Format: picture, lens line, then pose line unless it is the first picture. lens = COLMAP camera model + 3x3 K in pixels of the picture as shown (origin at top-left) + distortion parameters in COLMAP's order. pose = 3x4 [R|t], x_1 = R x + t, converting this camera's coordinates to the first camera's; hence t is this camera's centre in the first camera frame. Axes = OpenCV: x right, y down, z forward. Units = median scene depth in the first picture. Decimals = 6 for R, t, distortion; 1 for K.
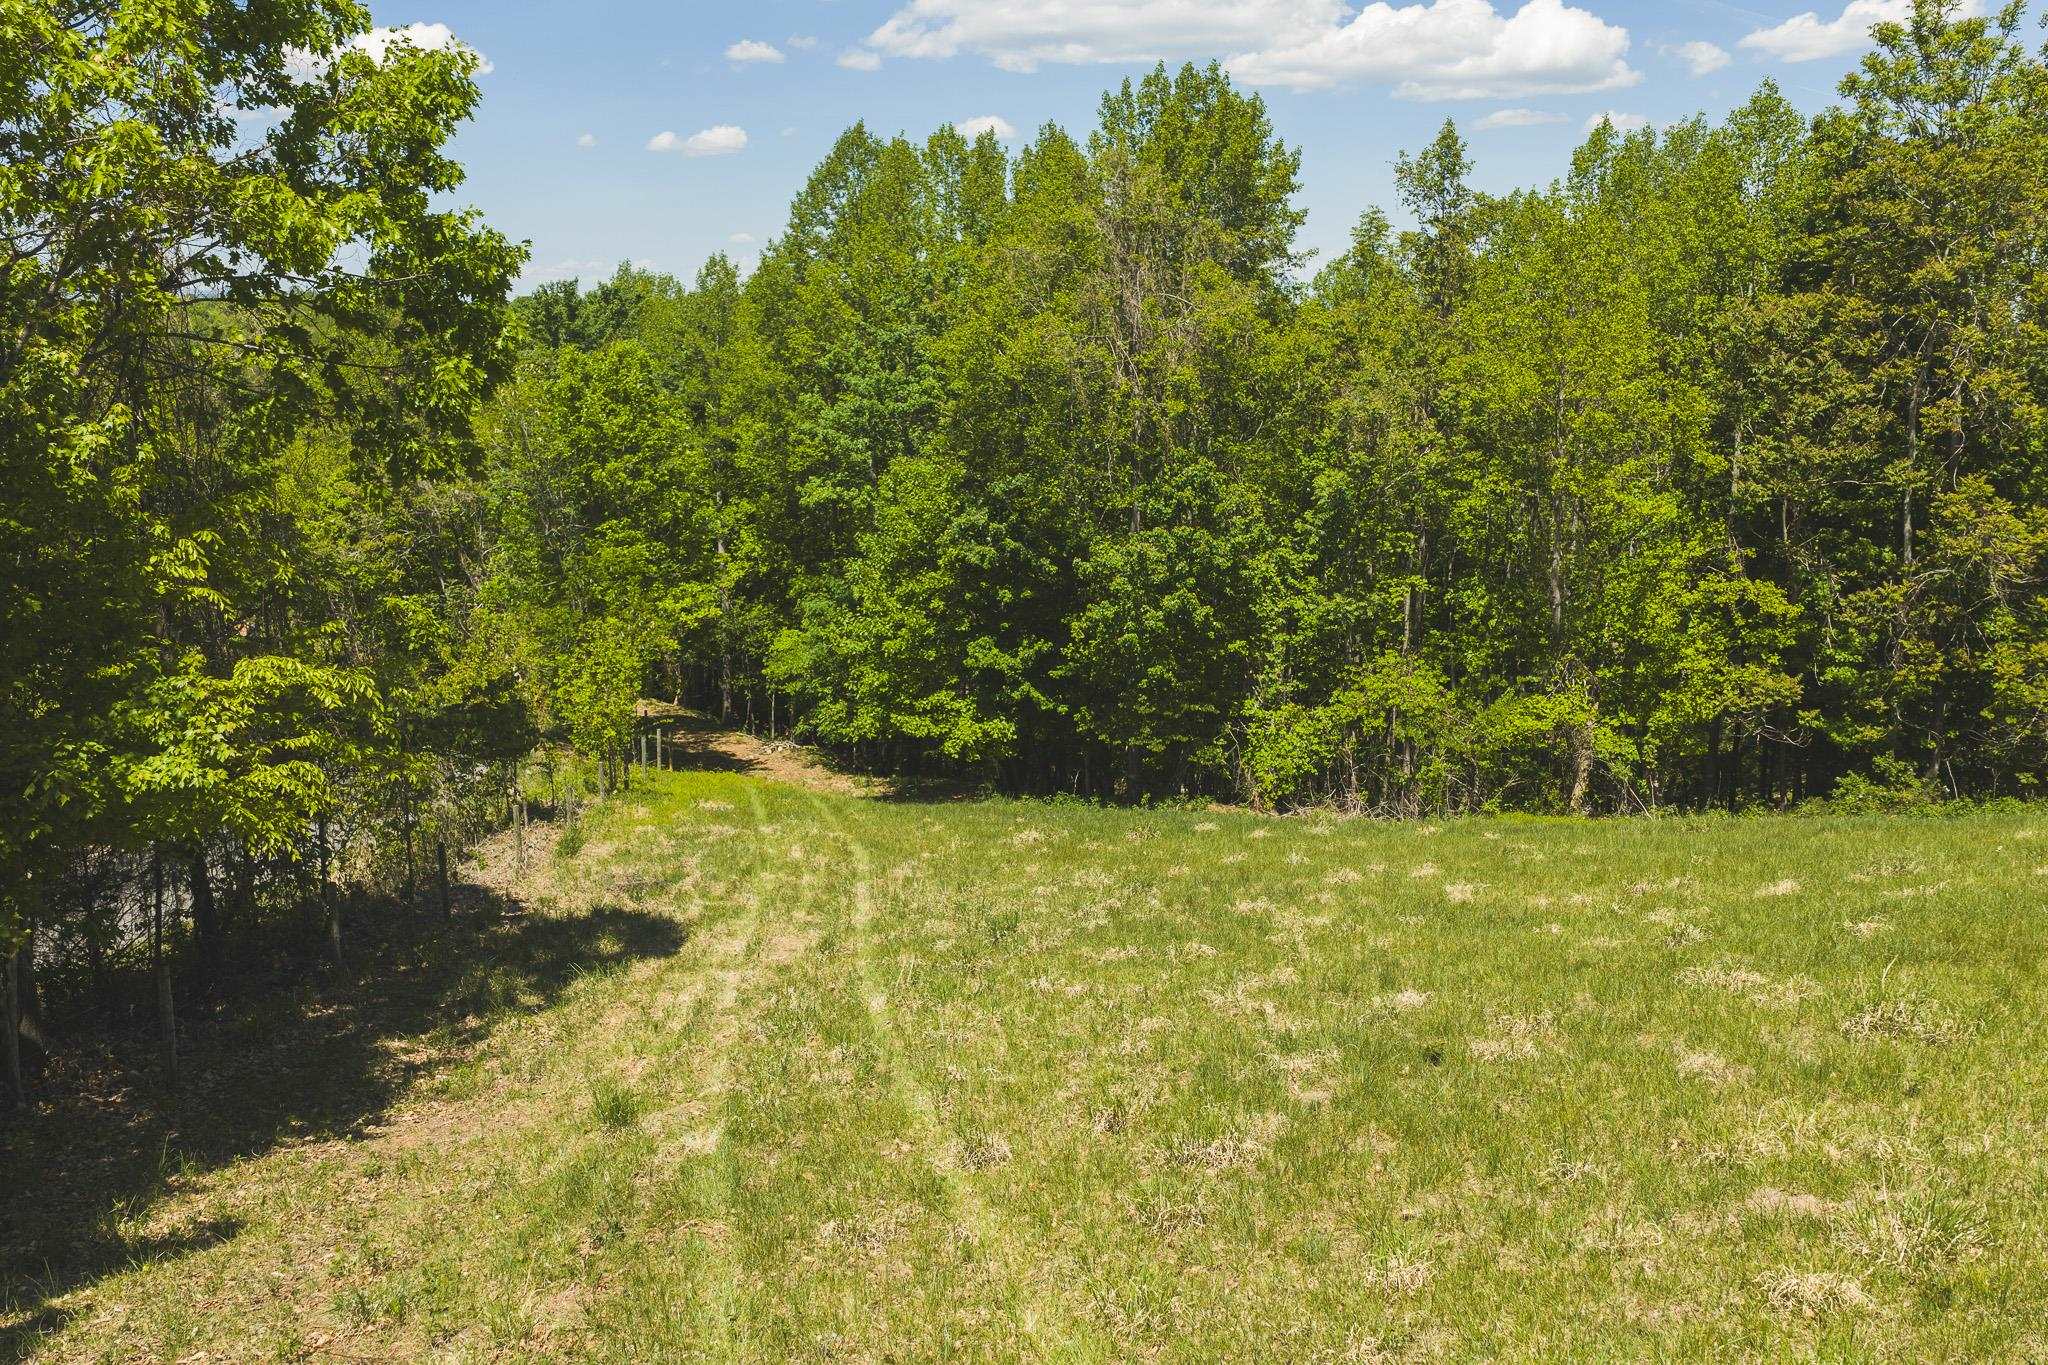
lens RADIAL K [[1689.7, 0, 1043.7], [0, 1689.7, 687.2], [0, 0, 1]] dist [0.016777, -0.016432]
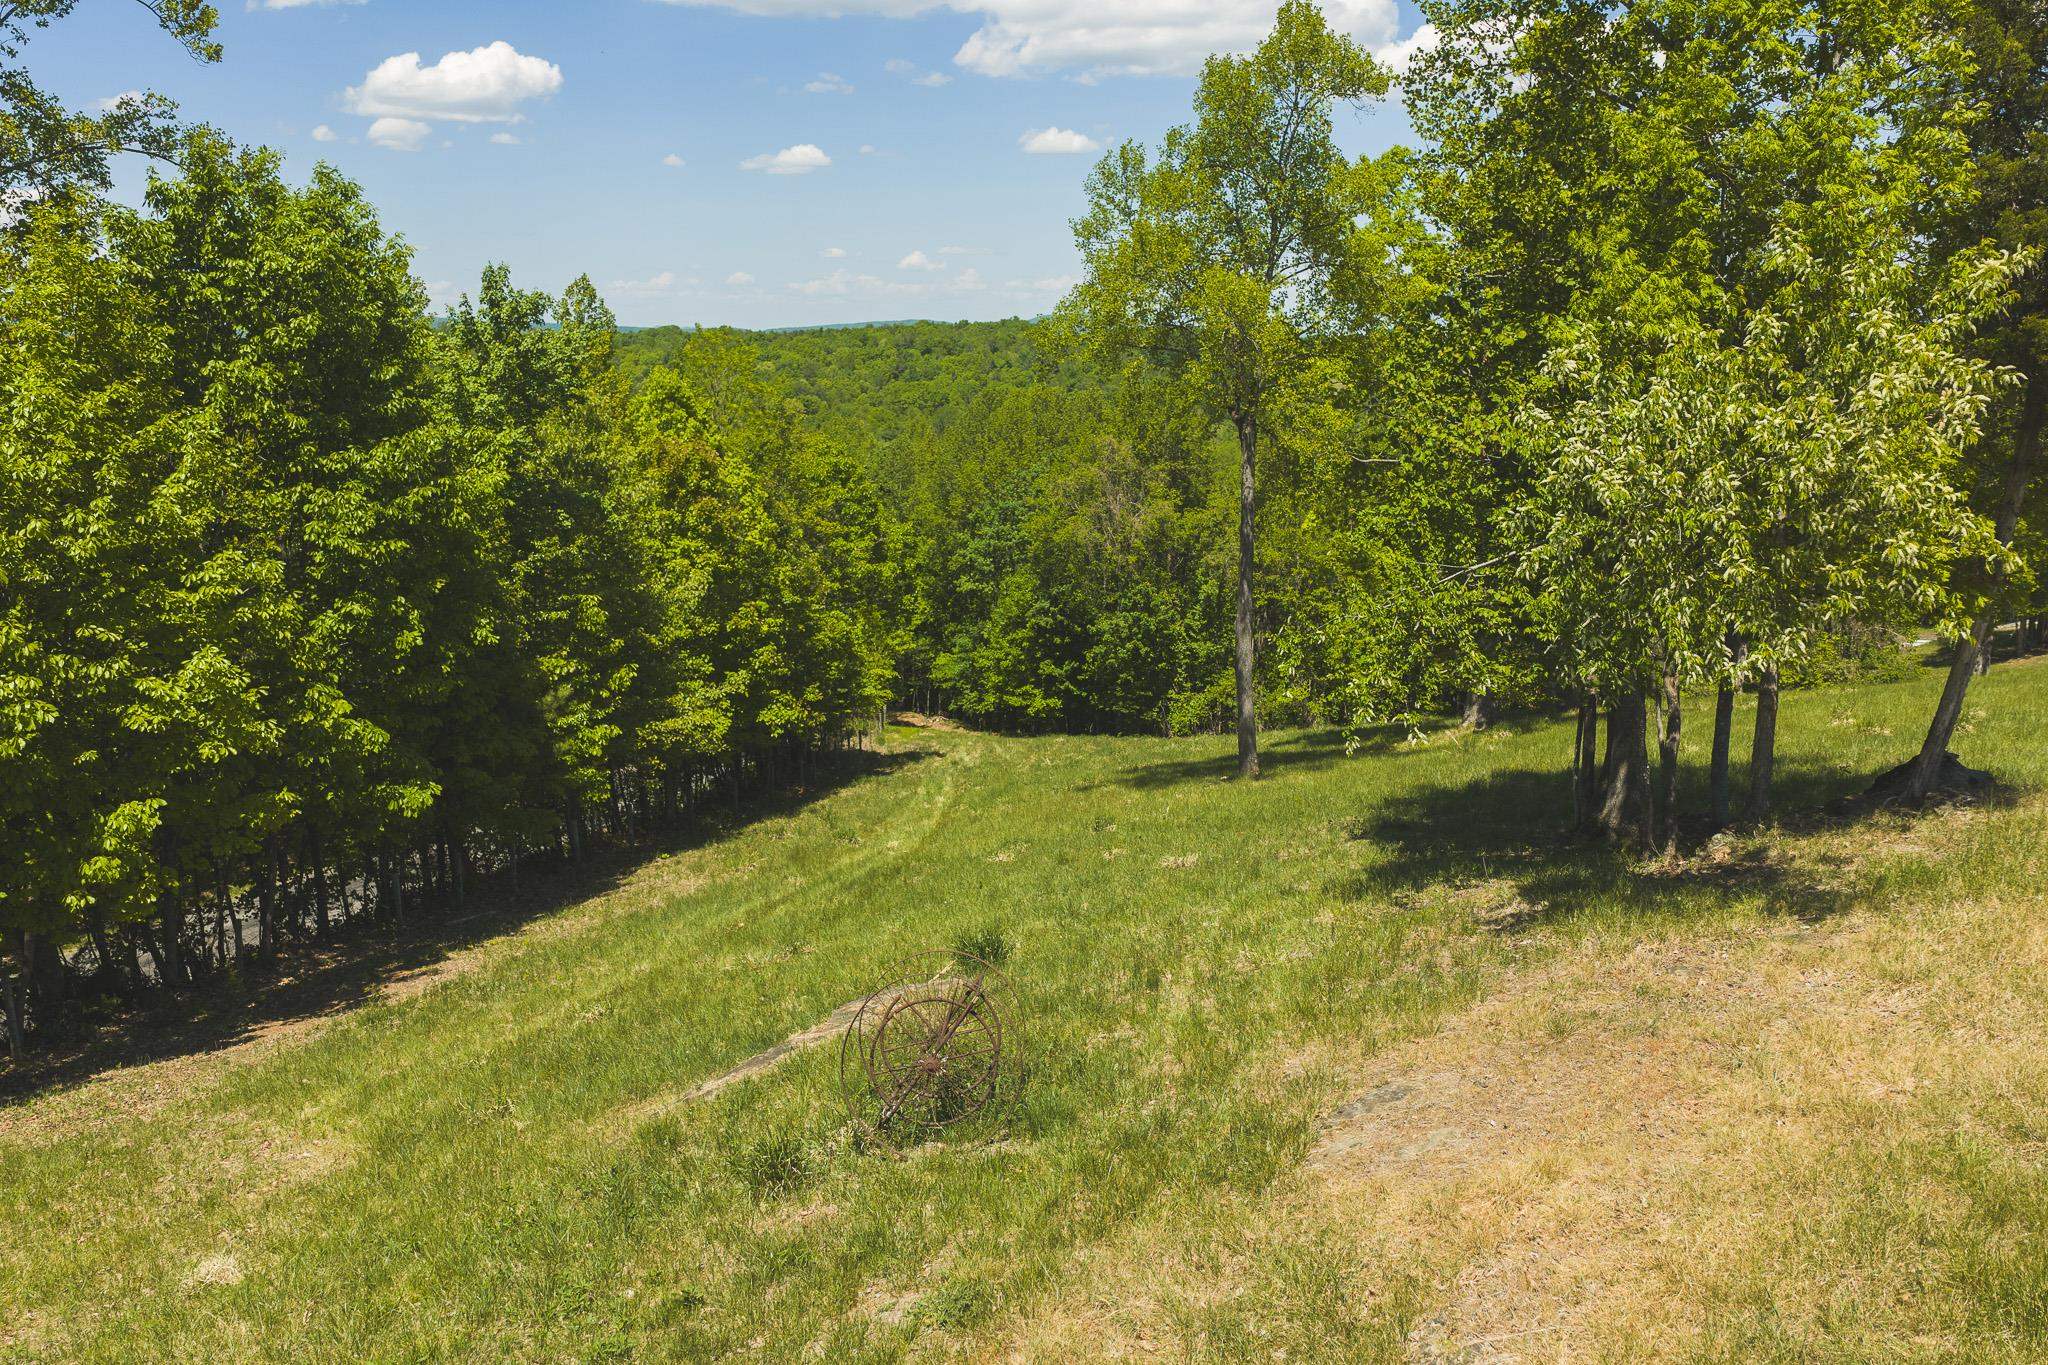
lens RADIAL K [[1689.7, 0, 1043.7], [0, 1689.7, 687.2], [0, 0, 1]] dist [0.016777, -0.016432]
pose [[0.998408, 0.009769, -0.055560, 0.079769], [-0.010168, 0.999924, -0.006908, 0.019814], [0.055488, 0.007462, 0.998431, -1.145329]]
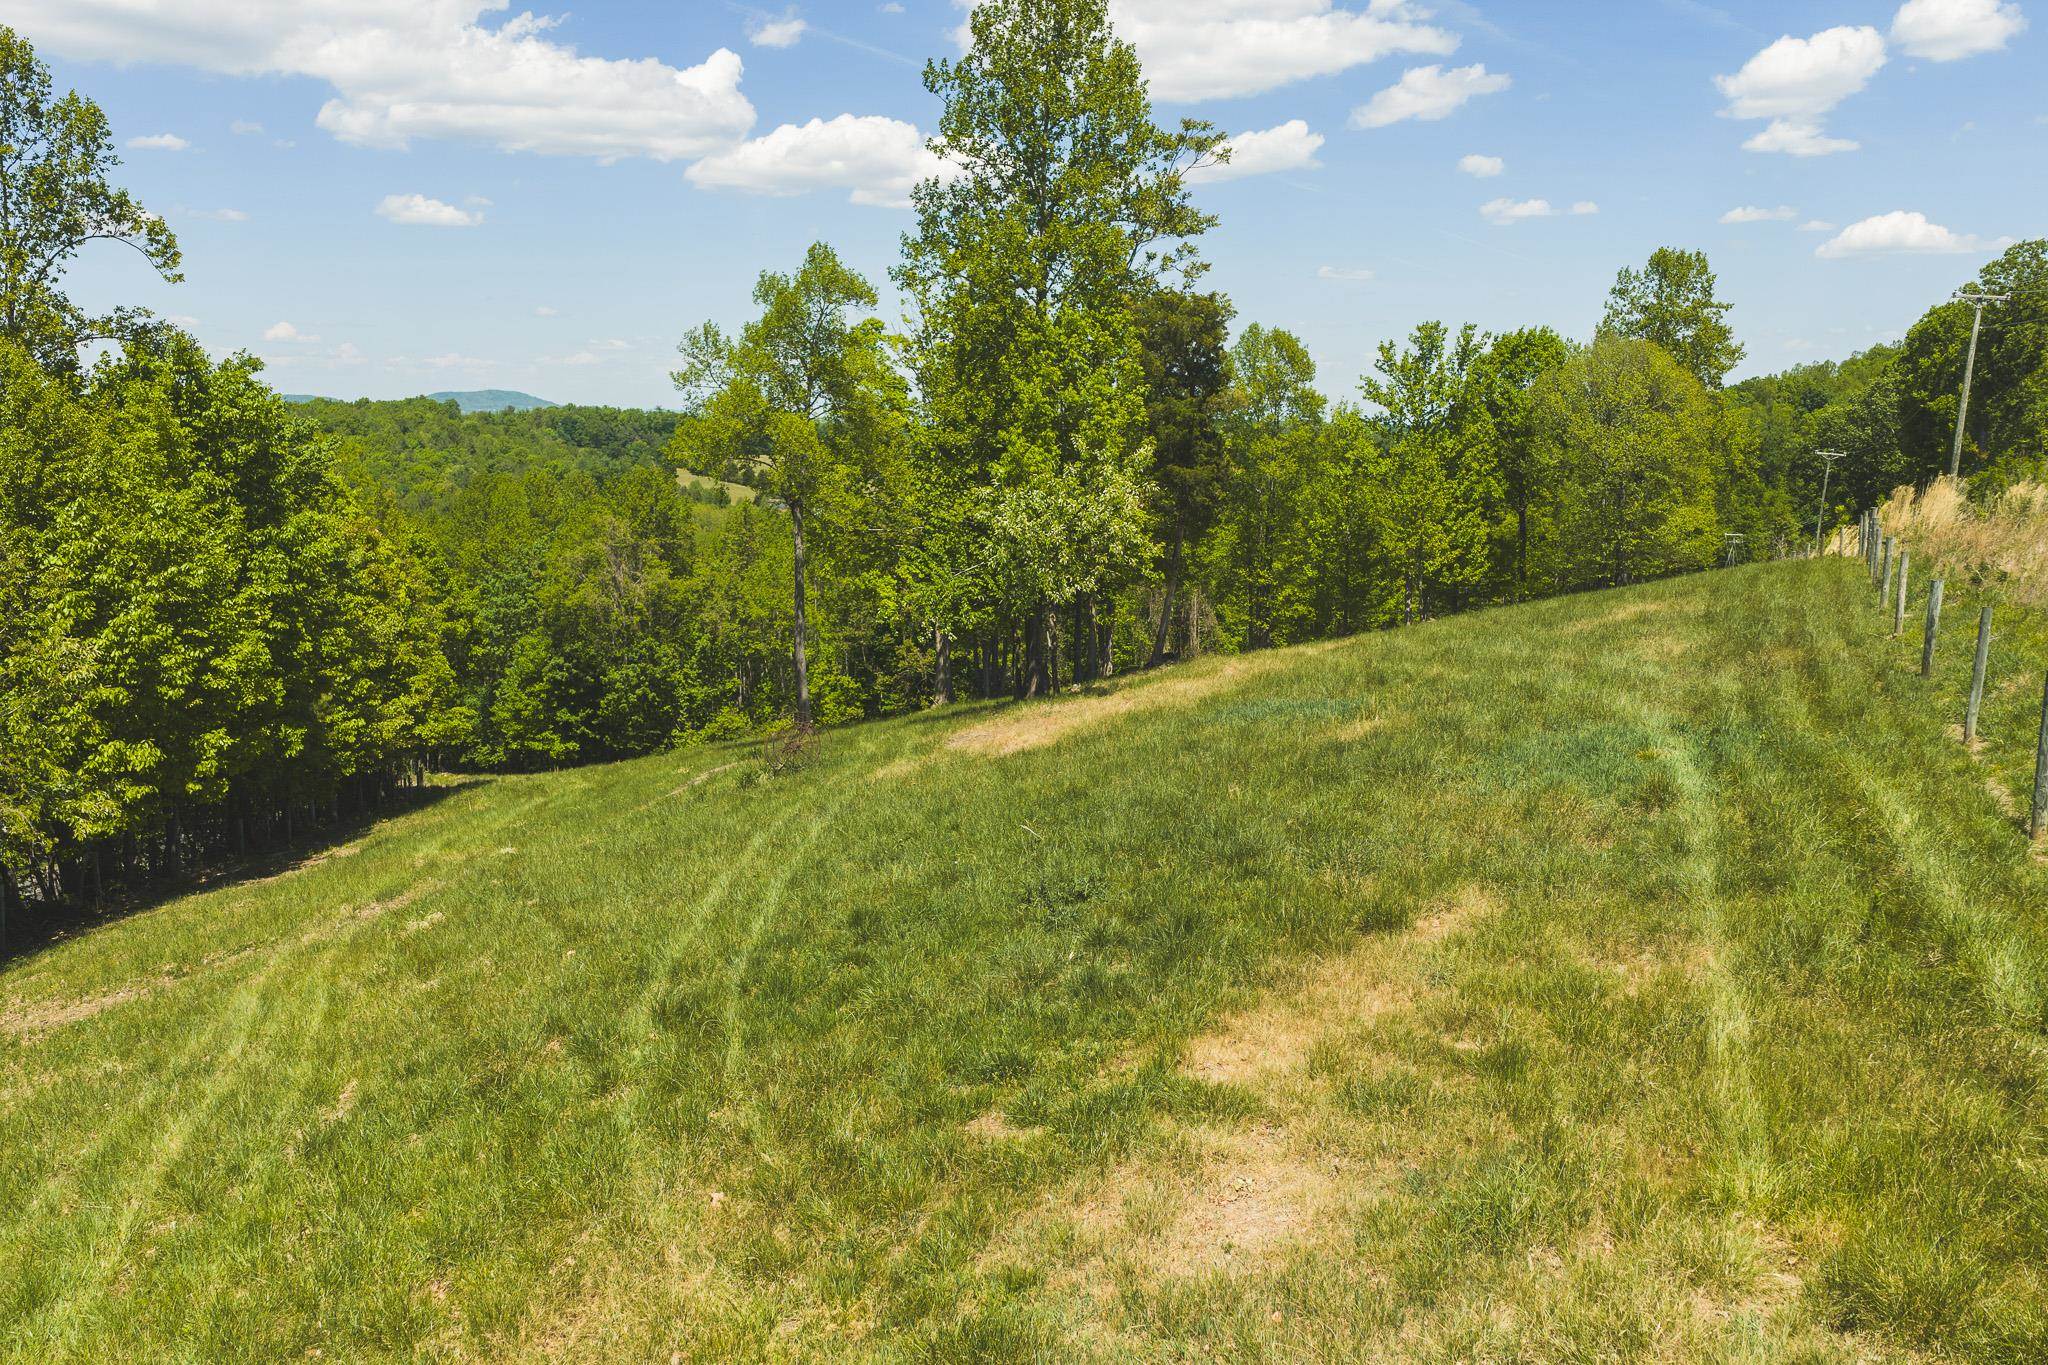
lens RADIAL K [[1689.7, 0, 1043.7], [0, 1689.7, 687.2], [0, 0, 1]] dist [0.016777, -0.016432]
pose [[0.960287, -0.037336, 0.276503, -0.044626], [0.051951, 0.997602, -0.045721, 0.089316], [-0.274134, 0.058270, 0.959925, -1.585364]]
